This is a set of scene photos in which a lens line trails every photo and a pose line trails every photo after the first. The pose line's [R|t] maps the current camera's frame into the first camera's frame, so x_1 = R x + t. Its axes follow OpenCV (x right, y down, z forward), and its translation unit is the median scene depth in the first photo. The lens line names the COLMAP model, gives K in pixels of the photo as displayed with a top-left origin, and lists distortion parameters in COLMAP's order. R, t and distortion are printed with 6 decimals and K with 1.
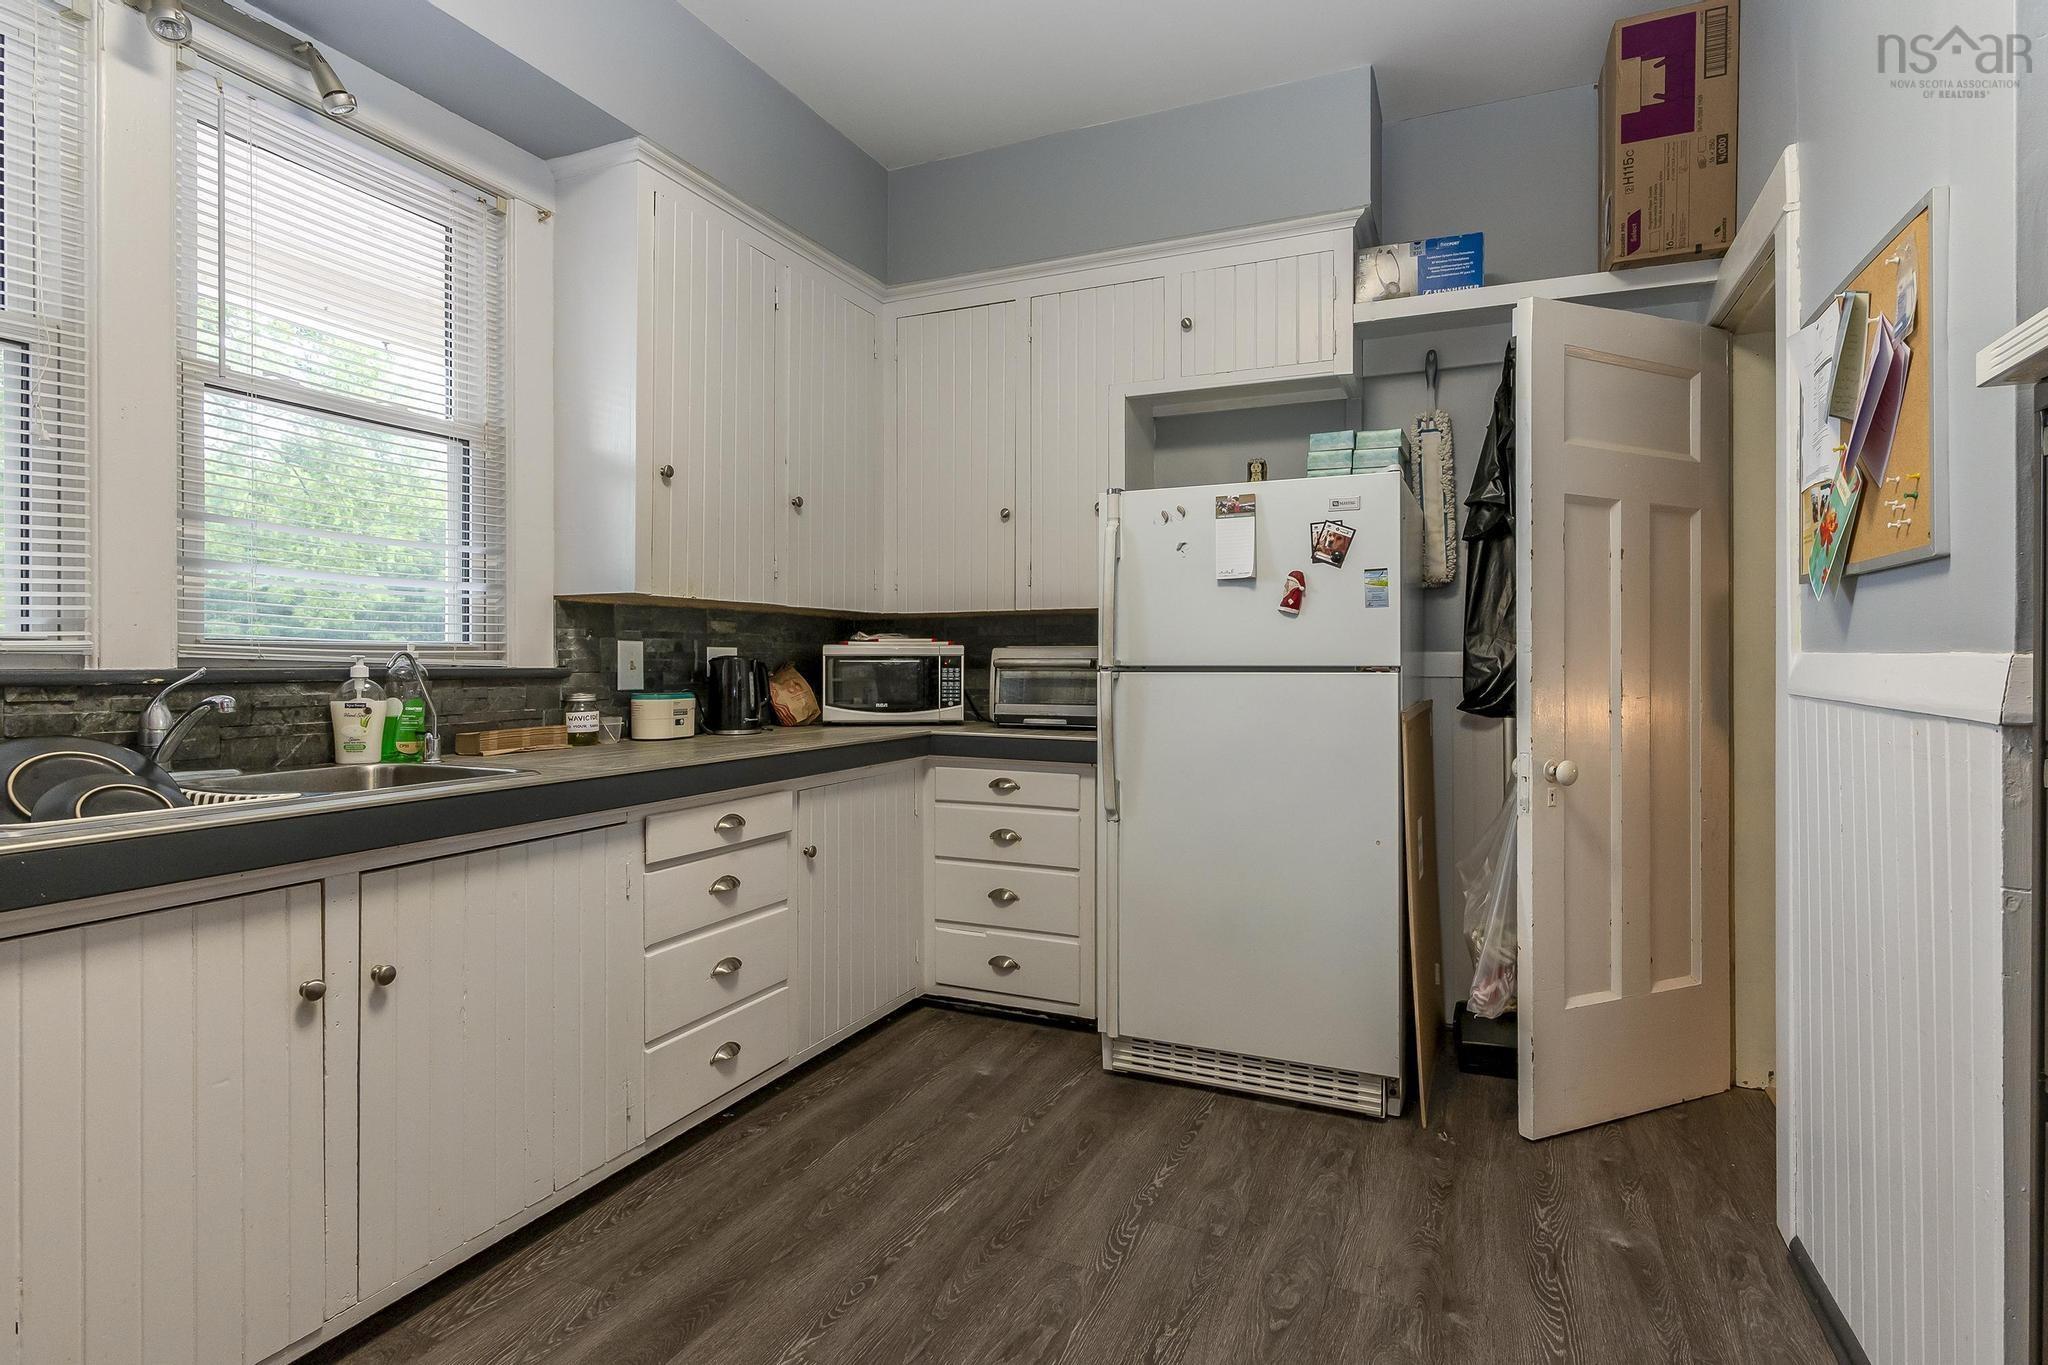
lens RADIAL K [[1038.1, 0, 1019.1], [0, 1038.1, 673.8], [0, 0, 1]] dist [-0.001876, 0.002743]
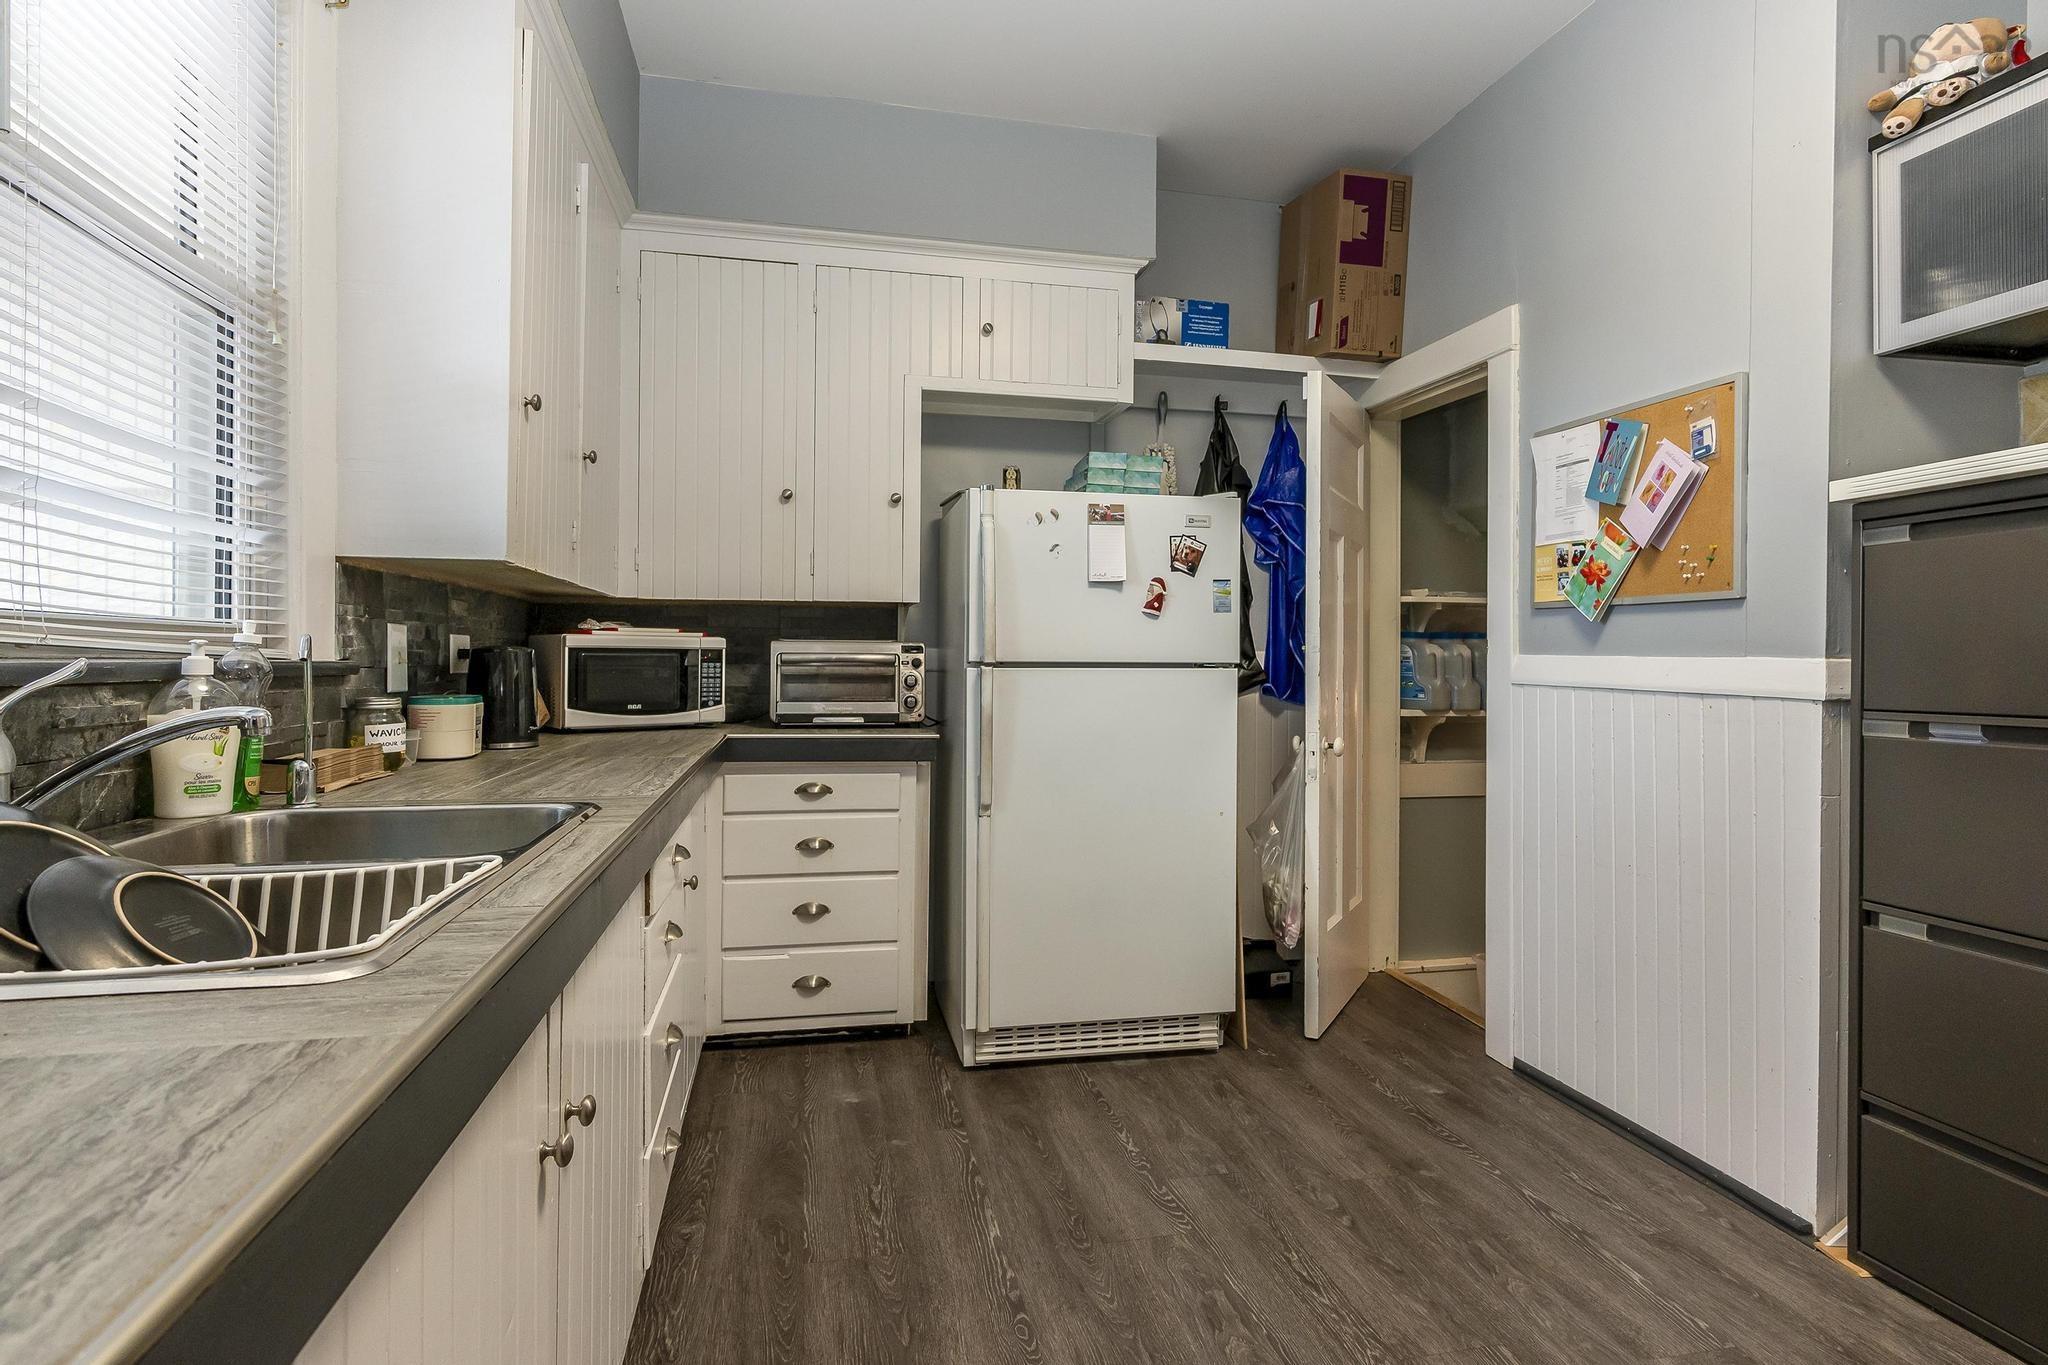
lens RADIAL K [[1038.1, 0, 1022.5], [0, 1038.1, 674.6], [0, 0, 1]] dist [-0.001876, 0.002743]
pose [[0.806265, -0.002597, 0.591548, -0.494658], [-0.000522, 0.999987, 0.005101, -0.000297], [-0.591554, -0.004421, 0.806253, 0.178204]]
